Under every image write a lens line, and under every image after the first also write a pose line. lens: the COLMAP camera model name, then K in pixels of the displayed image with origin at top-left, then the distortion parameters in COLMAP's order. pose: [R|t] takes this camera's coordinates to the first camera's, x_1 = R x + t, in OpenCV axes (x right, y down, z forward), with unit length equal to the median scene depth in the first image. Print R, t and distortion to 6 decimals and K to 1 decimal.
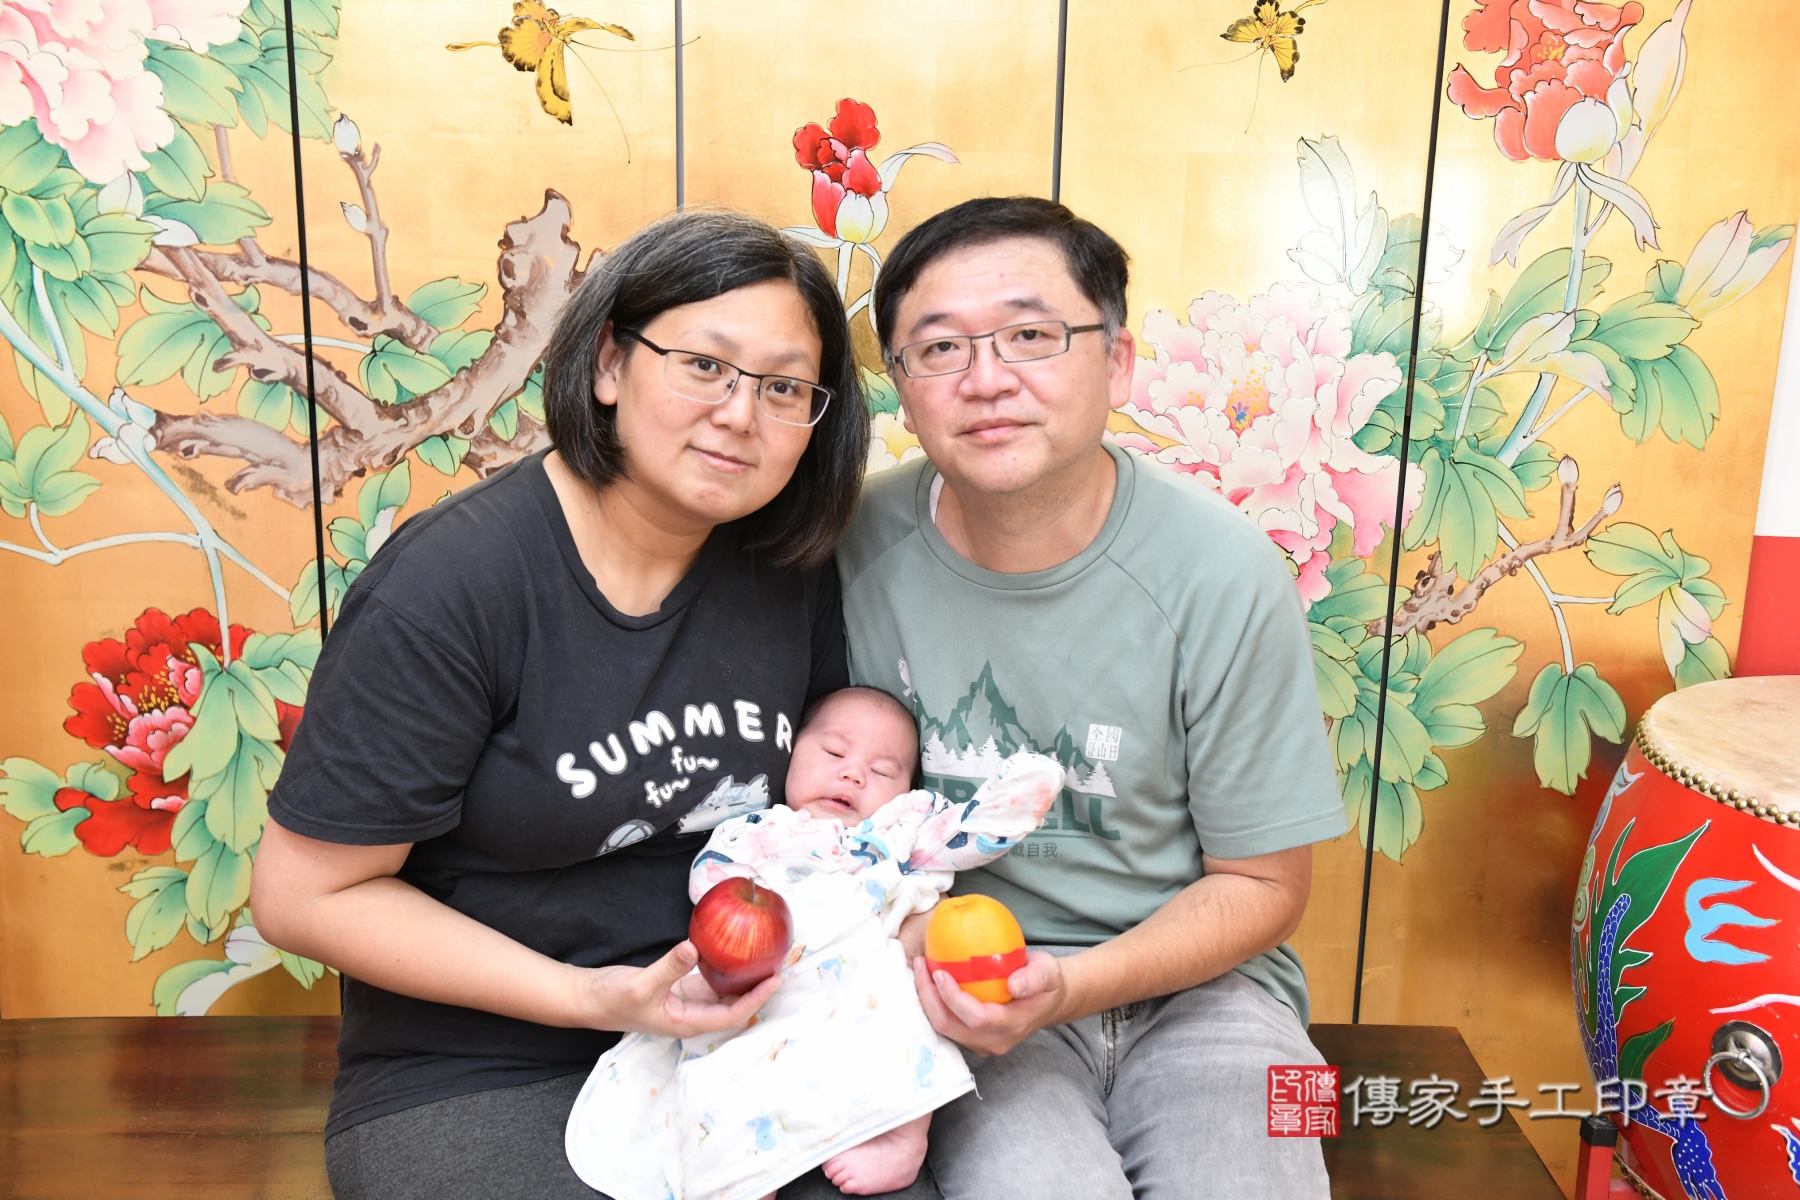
lens RADIAL K [[2007.3, 0, 856.0], [0, 2007.3, 602.4], [0, 0, 1]] dist [0.041010, 0.000000]
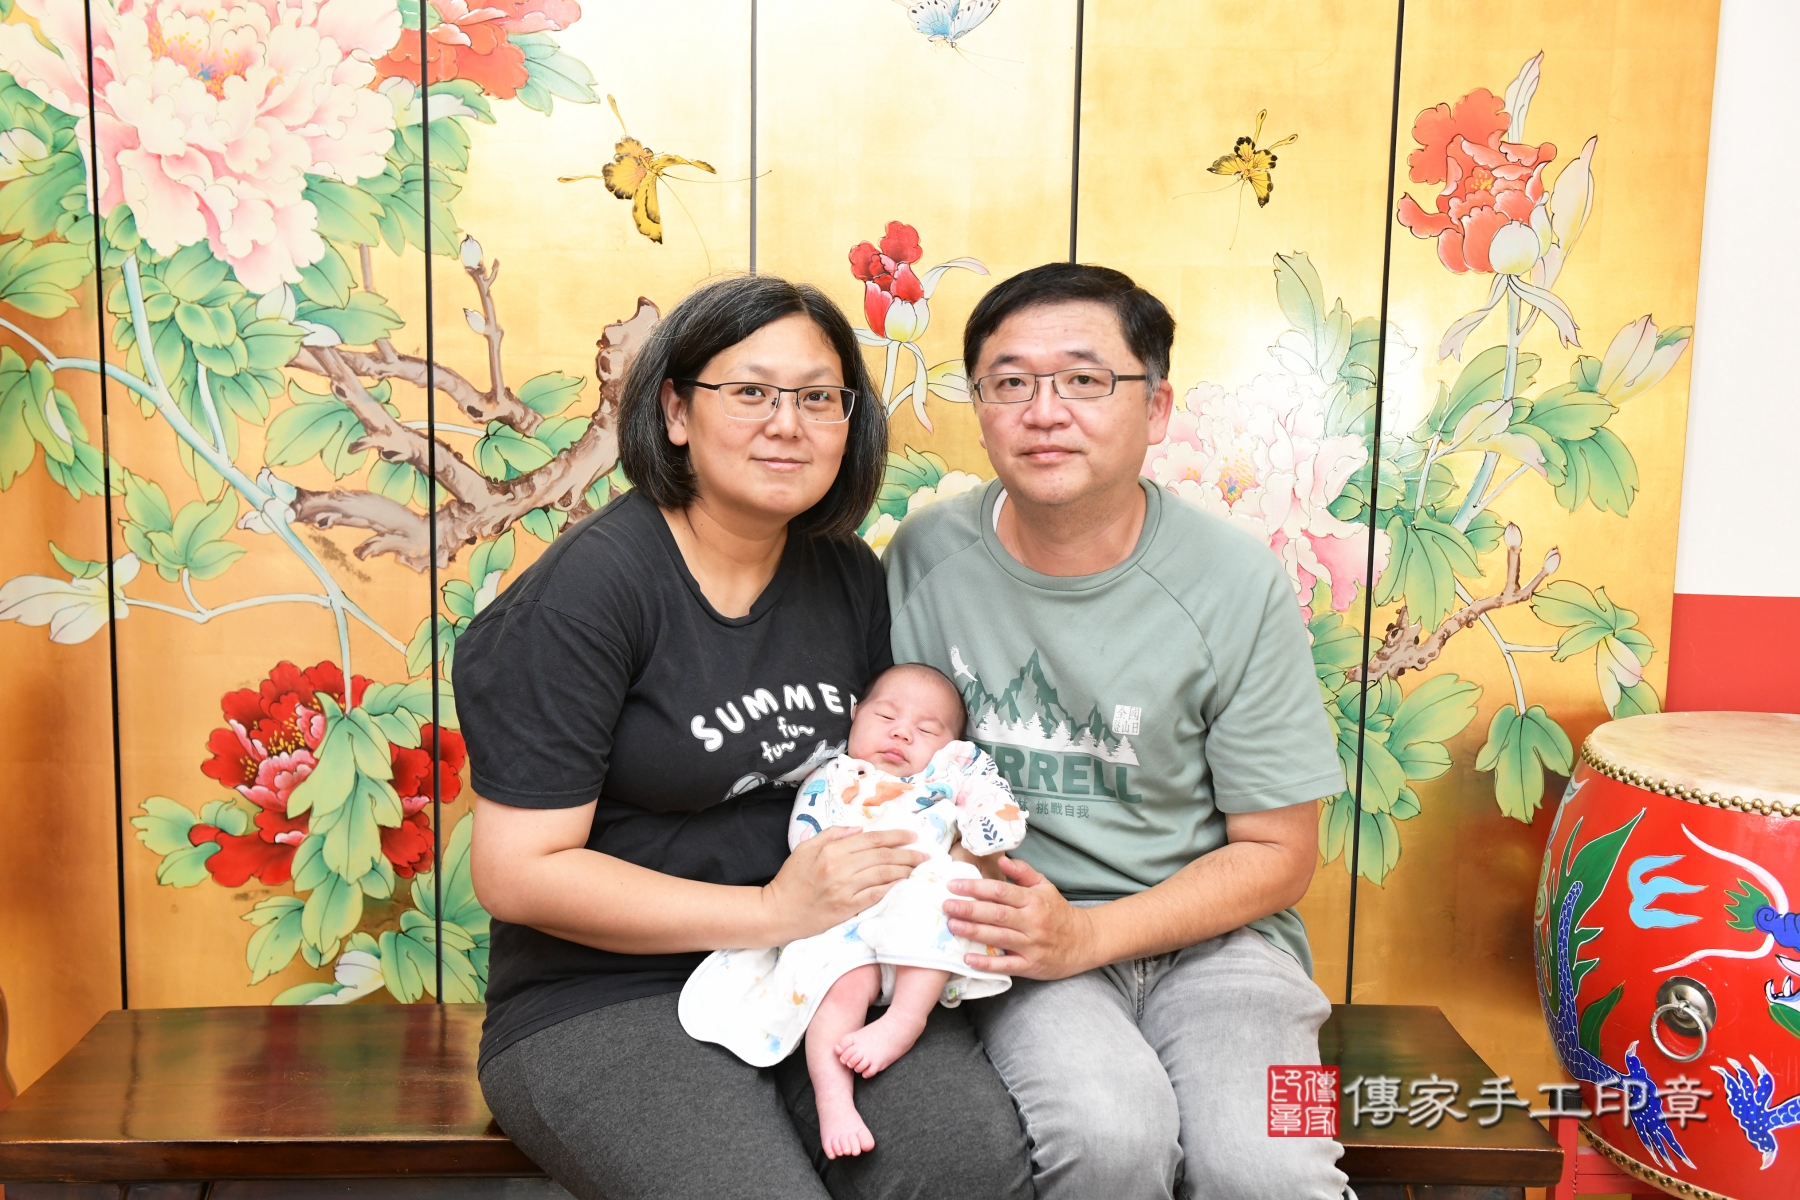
lens RADIAL K [[2007.3, 0, 848.5], [0, 2007.3, 587.4], [0, 0, 1]] dist [0.041010, 0.000000]
pose [[0.999853, -0.002664, 0.016959, -0.051154], [0.004704, 0.992594, -0.121389, 0.105566], [-0.016510, 0.121451, 0.992460, -0.147598]]
